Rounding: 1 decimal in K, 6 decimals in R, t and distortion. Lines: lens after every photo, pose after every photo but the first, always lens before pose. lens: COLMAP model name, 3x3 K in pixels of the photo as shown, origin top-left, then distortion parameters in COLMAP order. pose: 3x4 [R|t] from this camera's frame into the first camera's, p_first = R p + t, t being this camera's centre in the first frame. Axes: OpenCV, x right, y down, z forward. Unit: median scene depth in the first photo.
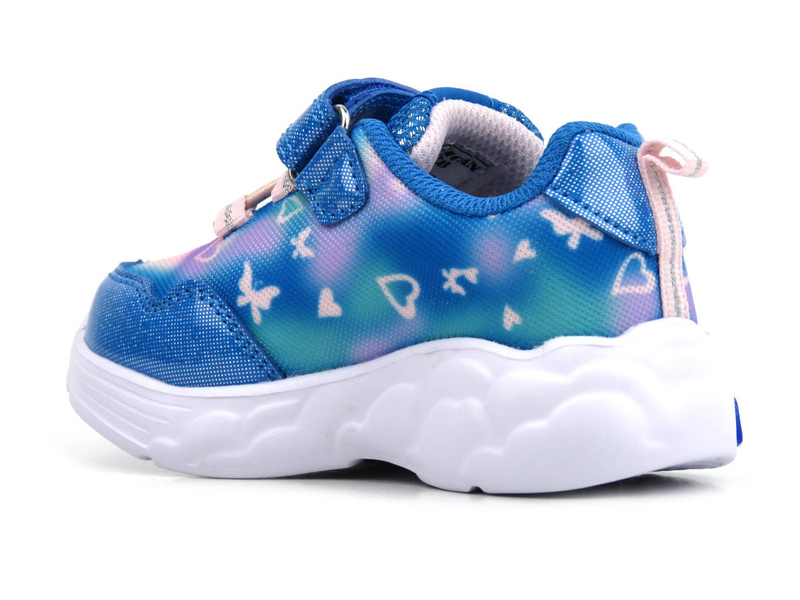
lens RADIAL K [[5586.9, 0, 400.0], [0, 5586.9, 300.0], [0, 0, 1]] dist [-0.108612, 2.382213]
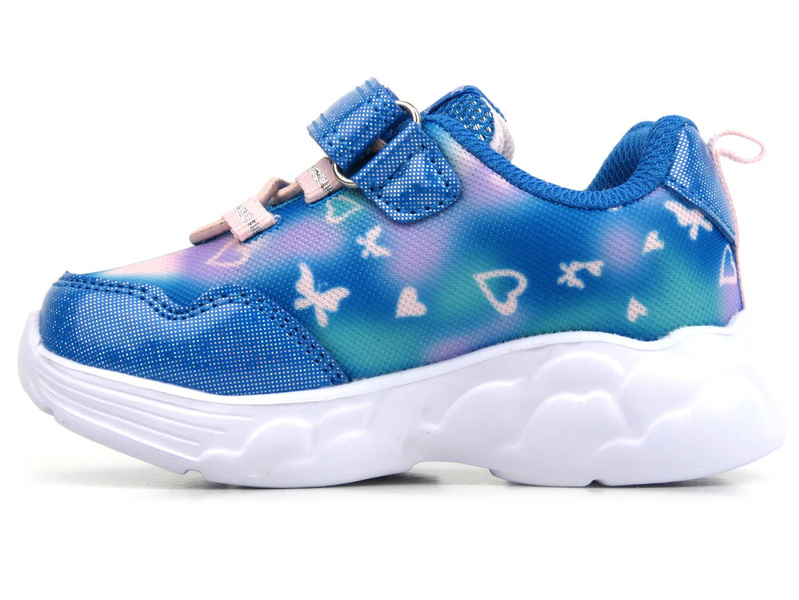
lens RADIAL K [[5078.6, 0, 399.5], [0, 5078.6, 300.0], [0, 0, 1]] dist [-0.070509, -1.722803]
pose [[0.797611, -0.011333, 0.603065, -0.553758], [0.034100, 0.999072, -0.026325, 0.023616], [-0.602207, 0.041562, 0.797257, 0.292359]]
